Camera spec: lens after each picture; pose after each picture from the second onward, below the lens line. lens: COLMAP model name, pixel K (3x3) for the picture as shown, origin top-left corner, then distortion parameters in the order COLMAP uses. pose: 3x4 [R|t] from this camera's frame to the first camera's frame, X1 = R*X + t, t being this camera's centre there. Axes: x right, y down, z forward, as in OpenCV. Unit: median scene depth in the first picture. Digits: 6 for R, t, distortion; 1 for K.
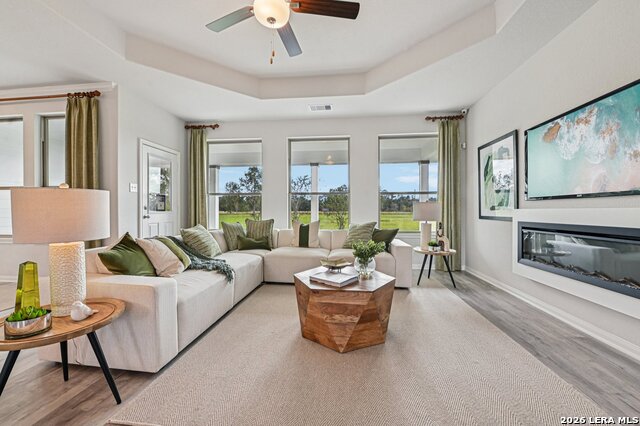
lens RADIAL K [[256.3, 0, 318.8], [0, 256.3, 212.0], [0, 0, 1]] dist [-0.005405, 0.000691]
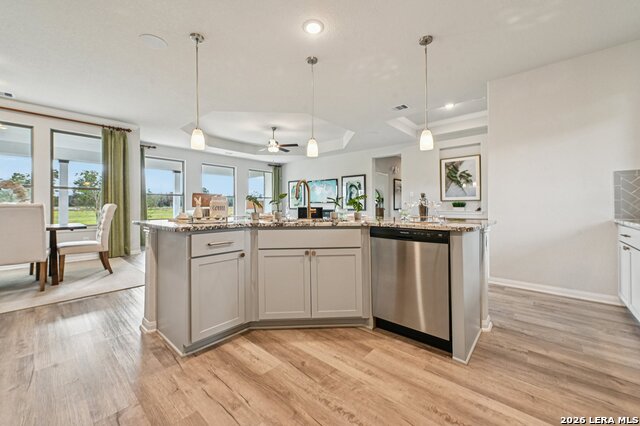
lens RADIAL K [[256.3, 0, 323.5], [0, 256.3, 208.2], [0, 0, 1]] dist [-0.005405, 0.000691]
pose [[0.571271, -0.006647, 0.820735, -1.343563], [0.004400, 0.999978, 0.005035, 0.004750], [-0.820750, 0.000735, 0.571287, -0.781647]]
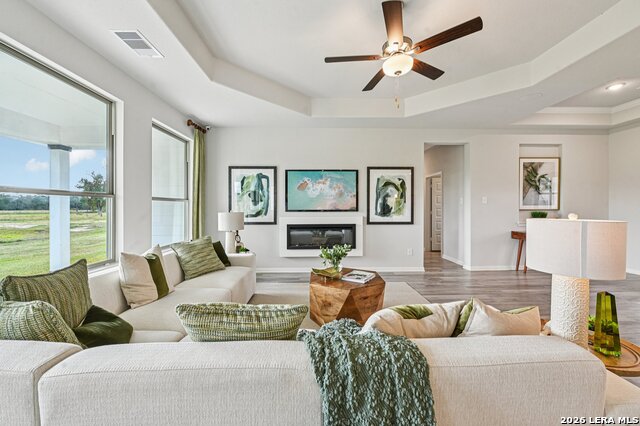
lens RADIAL K [[256.3, 0, 320.7], [0, 256.3, 209.7], [0, 0, 1]] dist [-0.005405, 0.000691]
pose [[-0.142115, -0.002906, 0.989846, -0.680800], [0.008015, 0.999960, 0.004087, -0.047971], [-0.989818, 0.008514, -0.142086, 0.777867]]
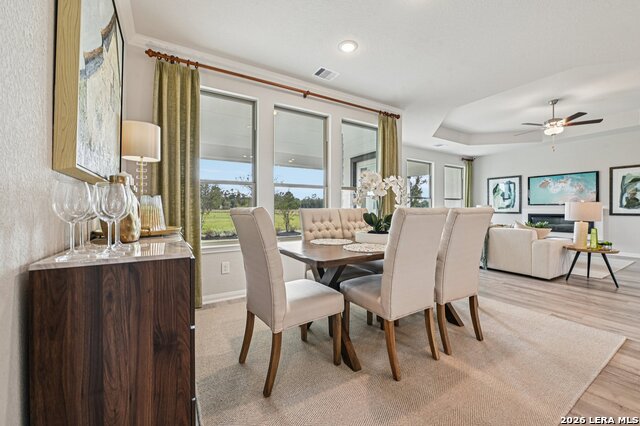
lens RADIAL K [[256.3, 0, 319.0], [0, 256.3, 210.1], [0, 0, 1]] dist [-0.005405, 0.000691]
pose [[0.789407, -0.004395, 0.613855, -1.787987], [0.003744, 0.999990, 0.002345, -0.007374], [-0.613859, 0.000447, 0.789415, 0.219924]]
